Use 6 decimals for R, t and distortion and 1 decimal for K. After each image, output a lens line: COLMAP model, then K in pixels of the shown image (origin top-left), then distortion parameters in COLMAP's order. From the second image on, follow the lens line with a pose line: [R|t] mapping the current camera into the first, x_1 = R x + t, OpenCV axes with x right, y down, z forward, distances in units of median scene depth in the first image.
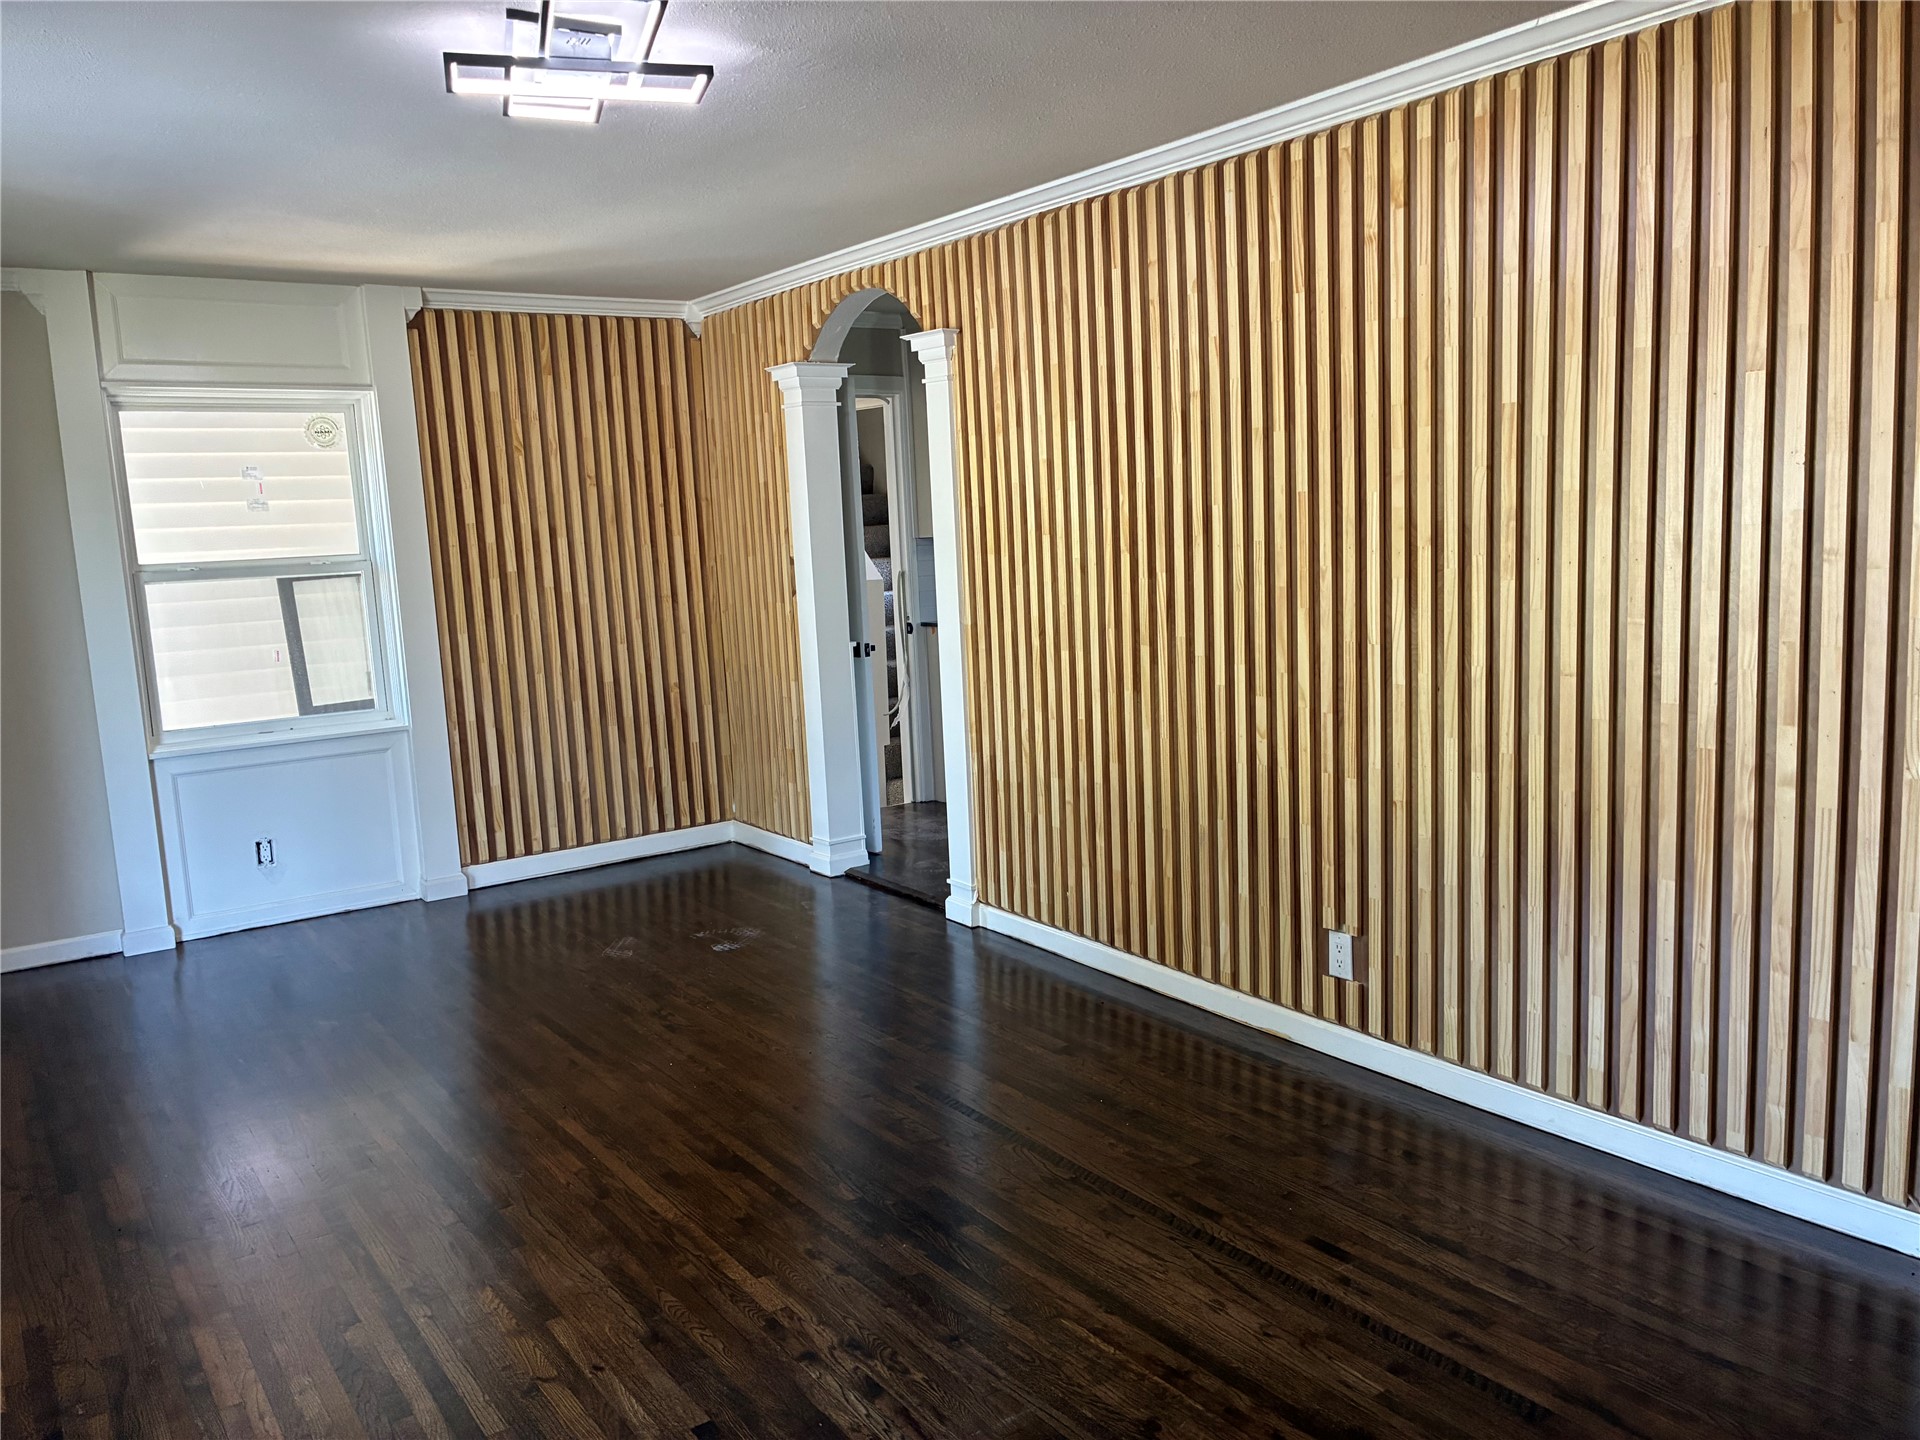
lens RADIAL K [[1457.3, 0, 960.6], [0, 1457.3, 723.2], [0, 0, 1]] dist [0.015805, 0.001272]
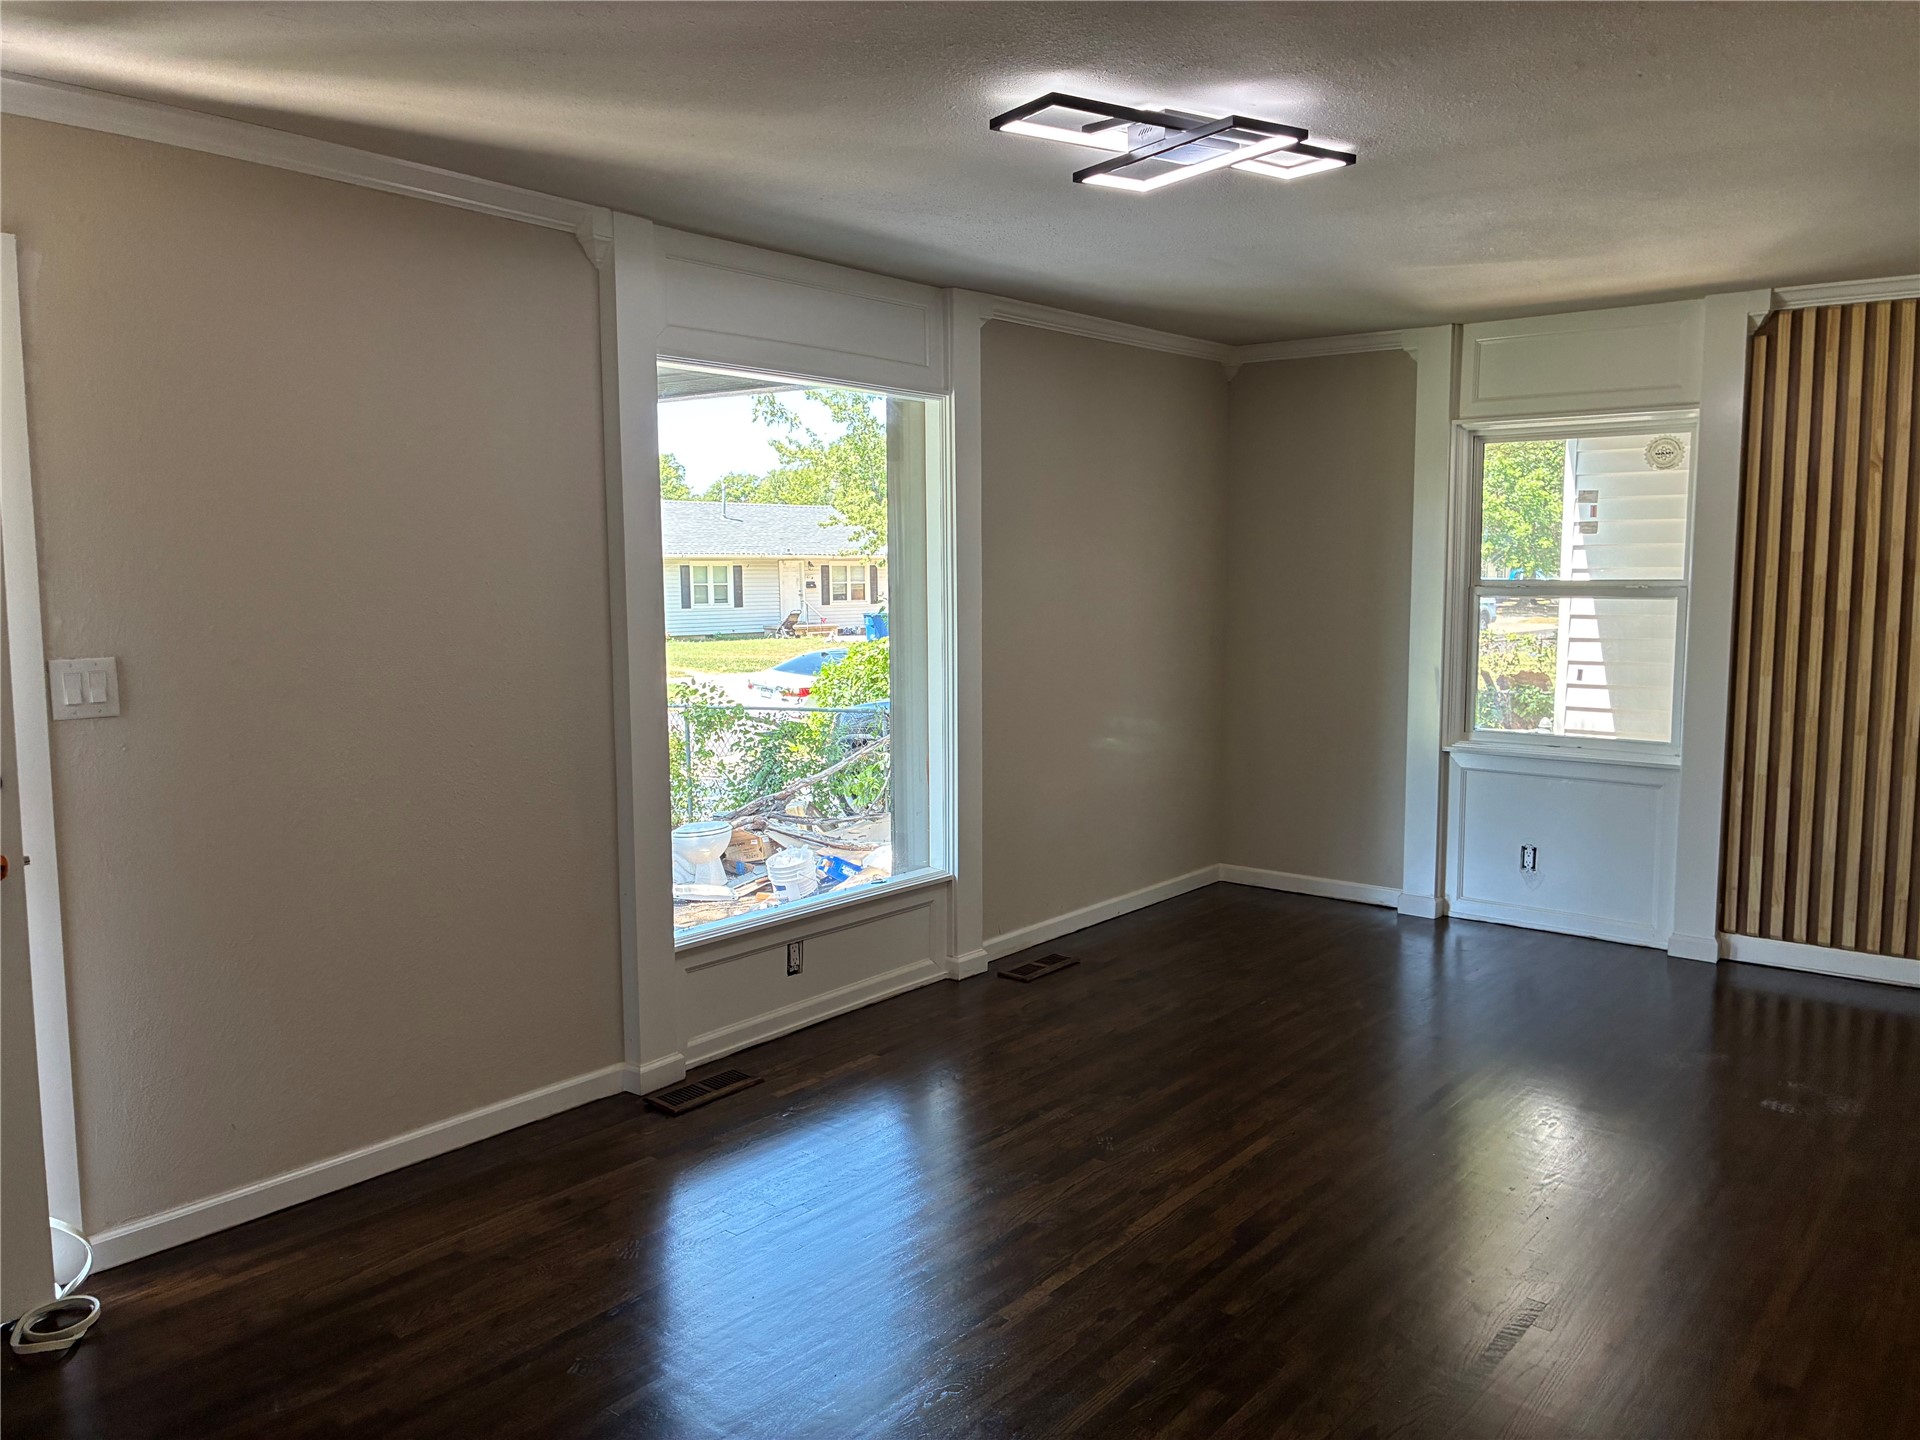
lens RADIAL K [[1457.3, 0, 960.7], [0, 1457.3, 716.4], [0, 0, 1]] dist [0.015805, 0.001272]
pose [[0.267374, 0.146162, -0.952443, 0.399448], [-0.142541, 0.983554, 0.110921, -0.070016], [0.952992, 0.106105, 0.283811, 0.303563]]
